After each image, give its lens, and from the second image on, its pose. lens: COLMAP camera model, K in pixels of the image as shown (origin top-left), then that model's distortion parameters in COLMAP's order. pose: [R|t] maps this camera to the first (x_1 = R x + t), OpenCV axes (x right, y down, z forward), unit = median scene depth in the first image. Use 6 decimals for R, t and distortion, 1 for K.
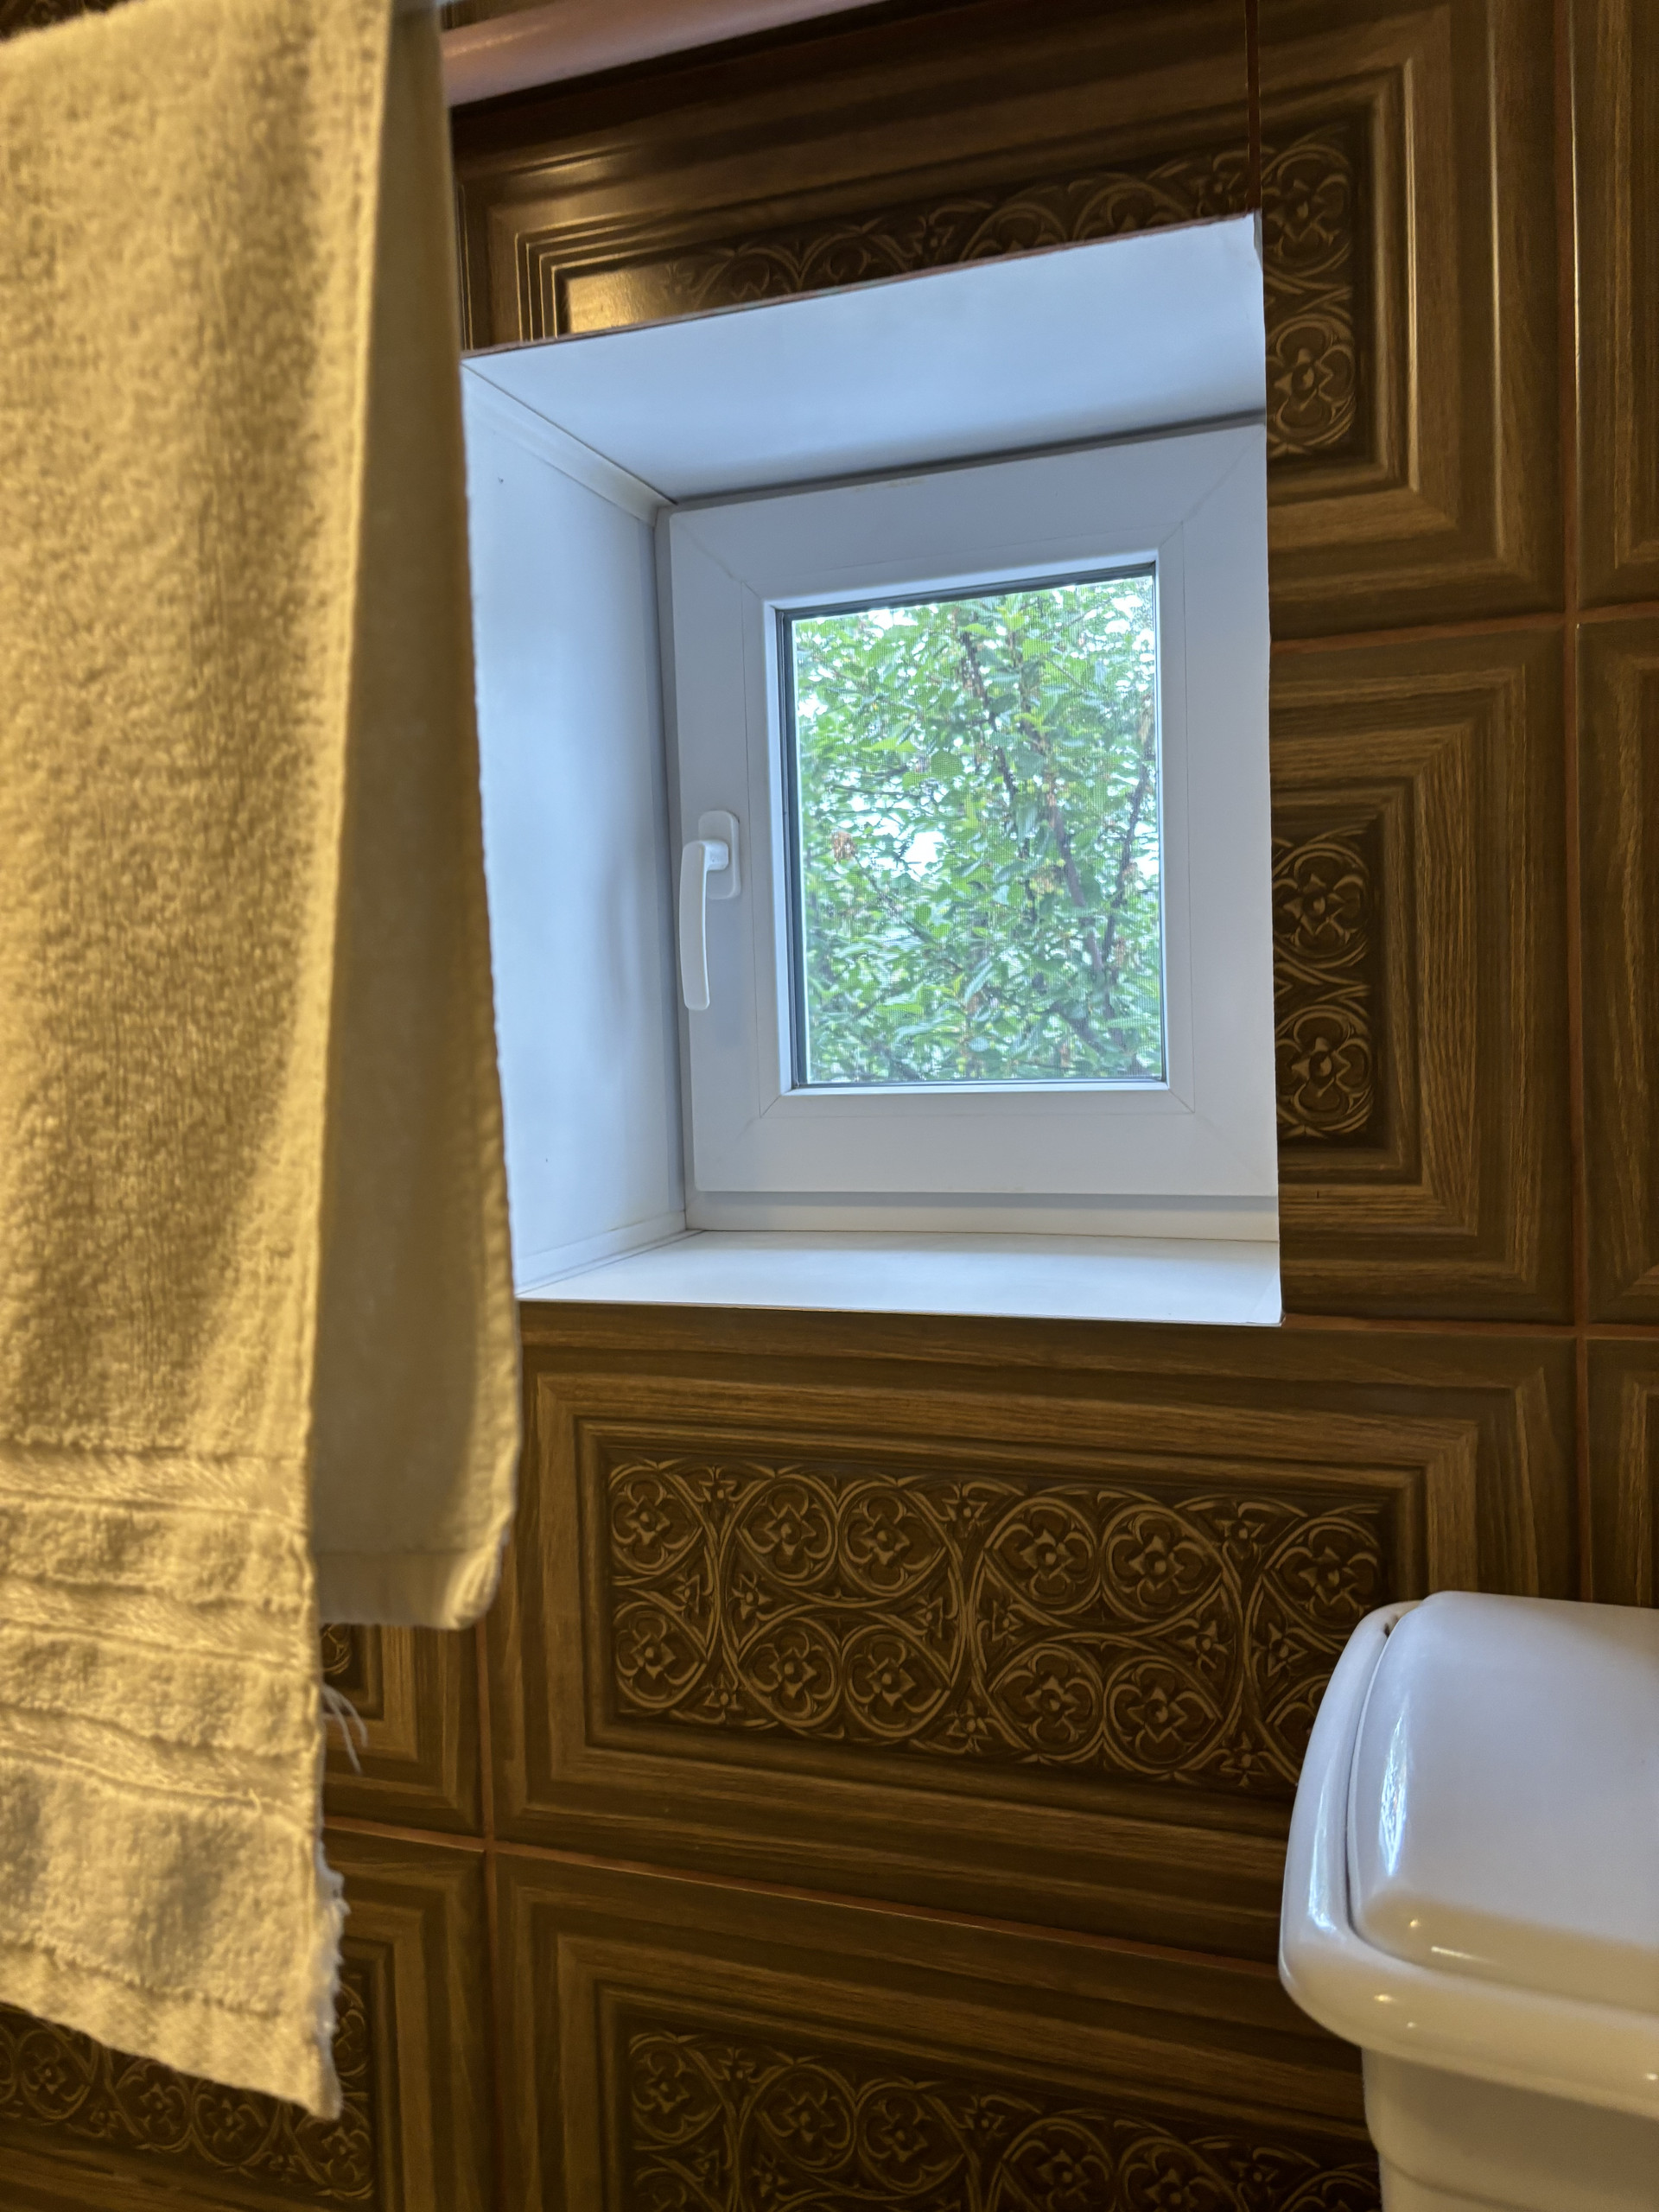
lens RADIAL K [[1662.1, 0, 812.6], [0, 1662.1, 1101.8], [0, 0, 1]] dist [0.044612, -0.046167]
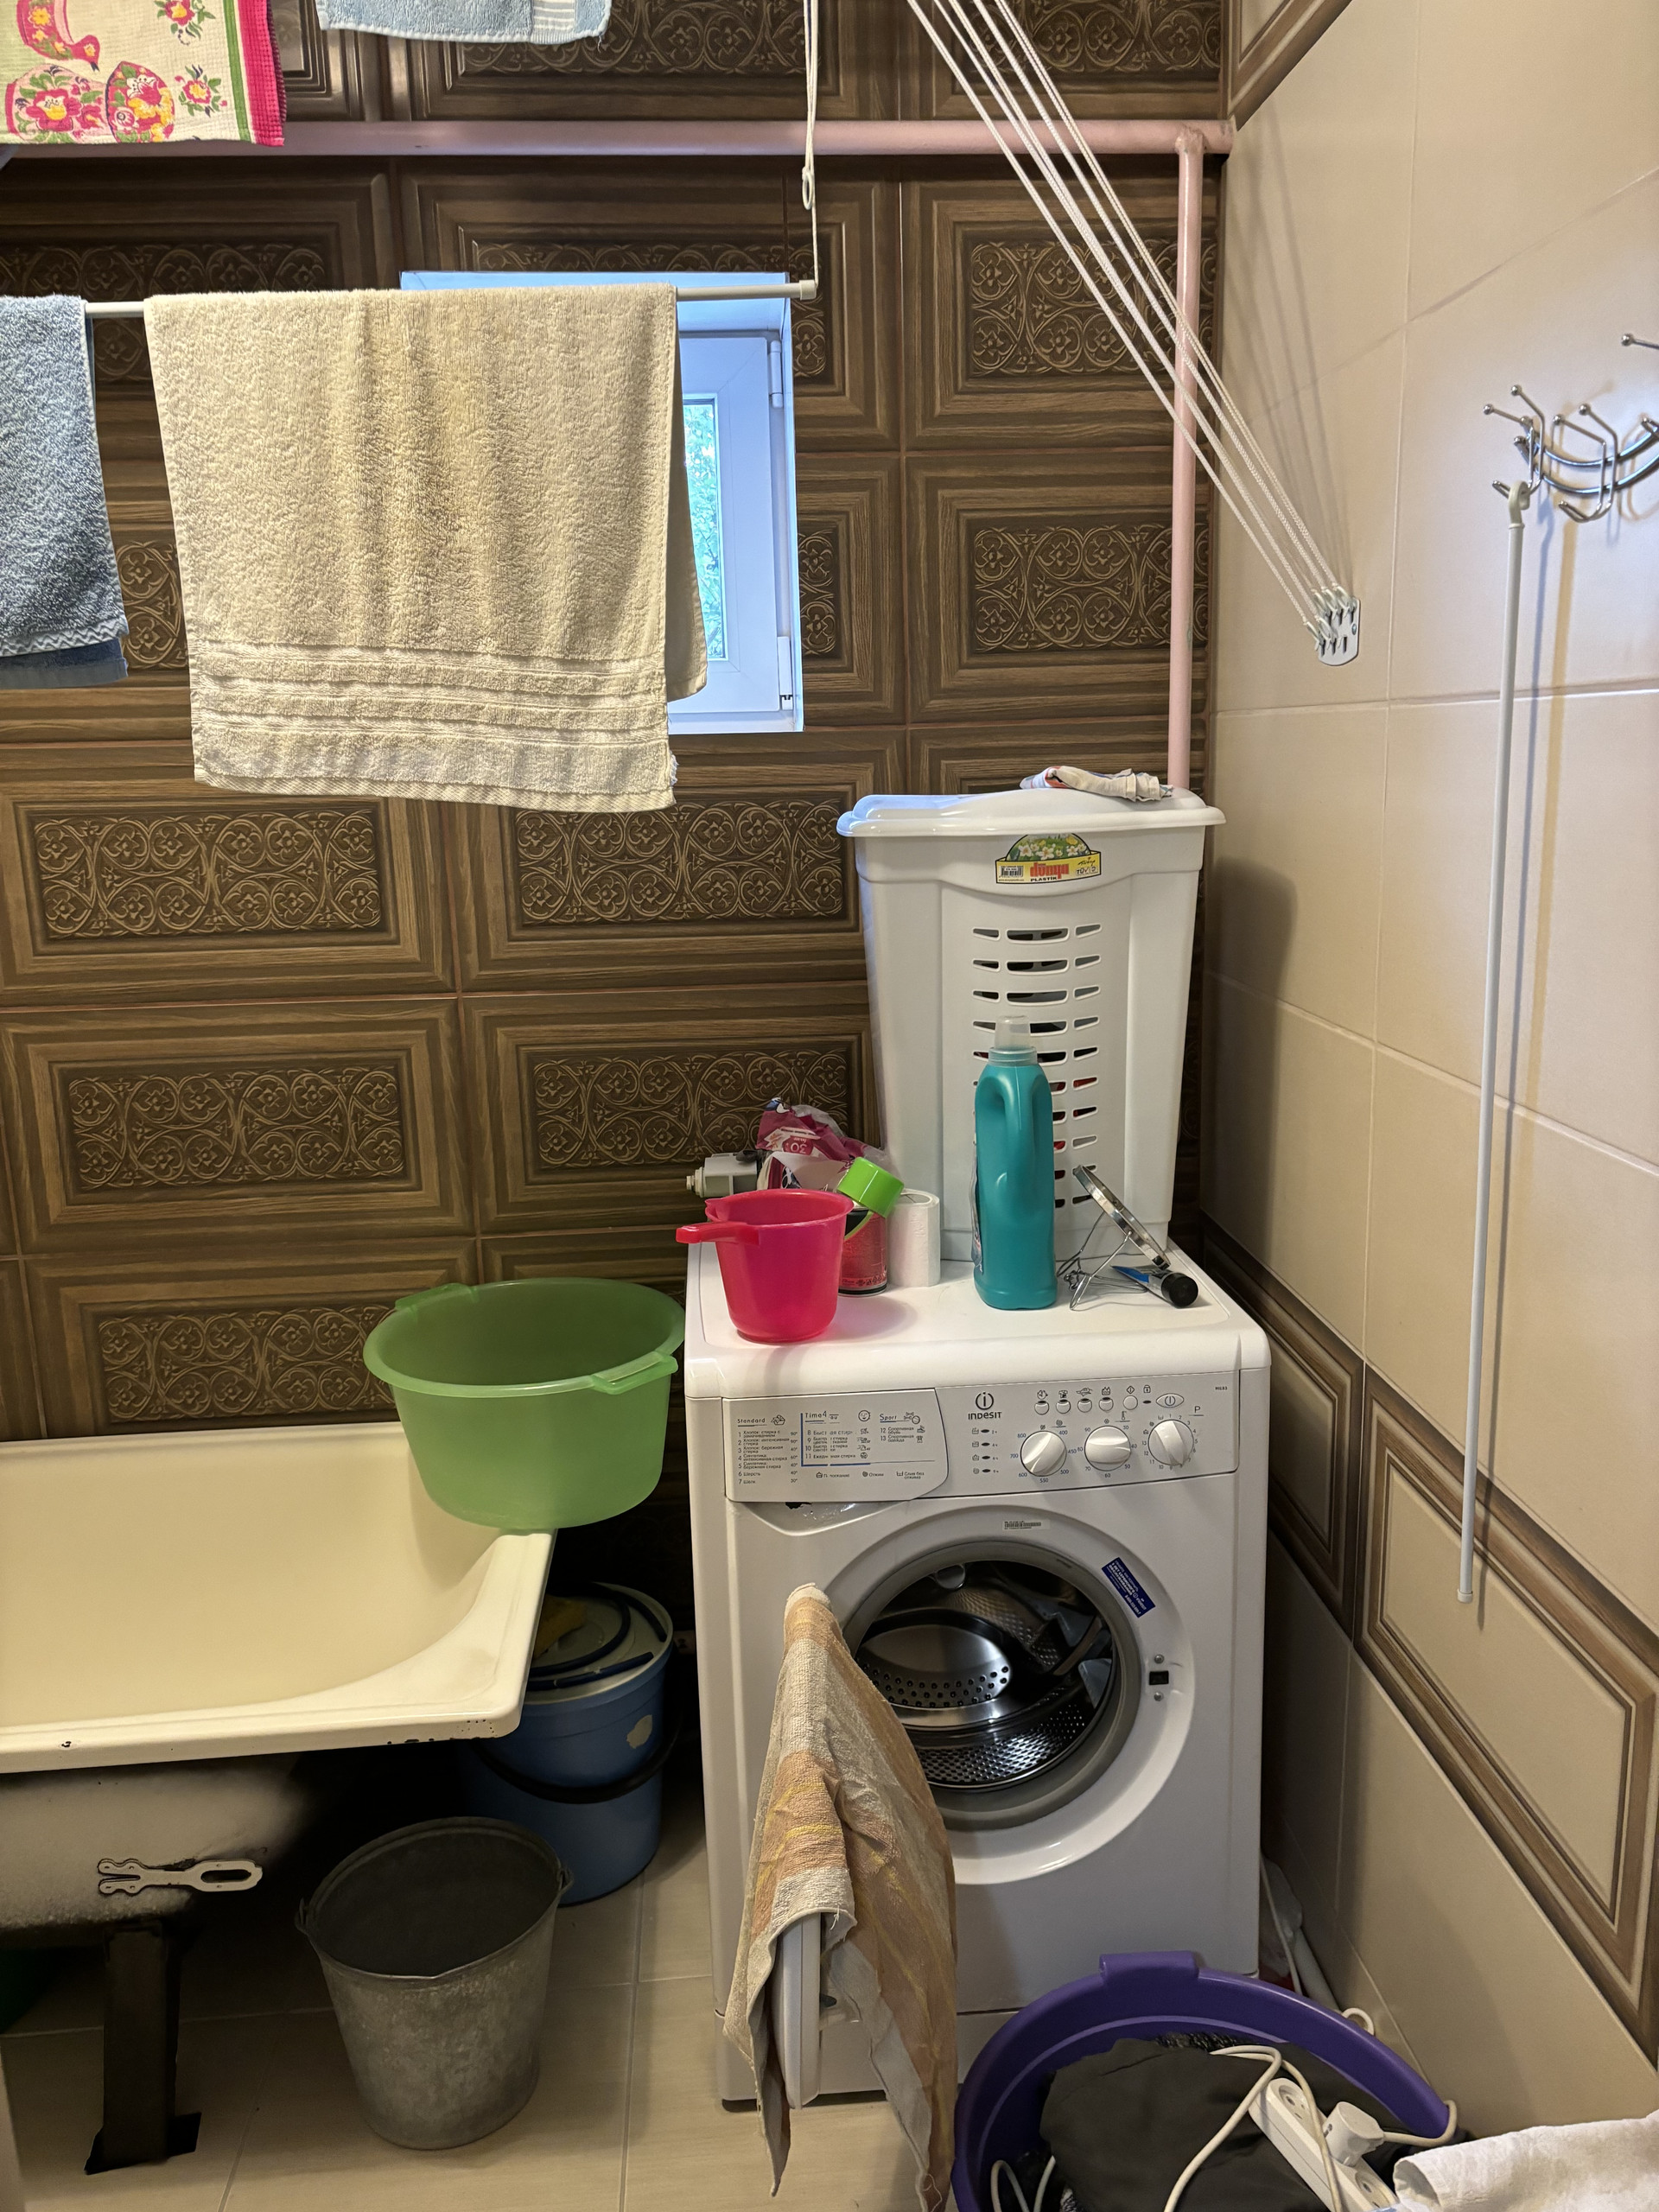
lens RADIAL K [[1662.1, 0, 845.1], [0, 1662.1, 1114.3], [0, 0, 1]] dist [0.044612, -0.046167]
pose [[0.912398, -0.078437, 0.401718, -0.708218], [0.016475, 0.987708, 0.155437, 0.304422], [-0.408972, -0.135202, 0.902476, -1.367001]]
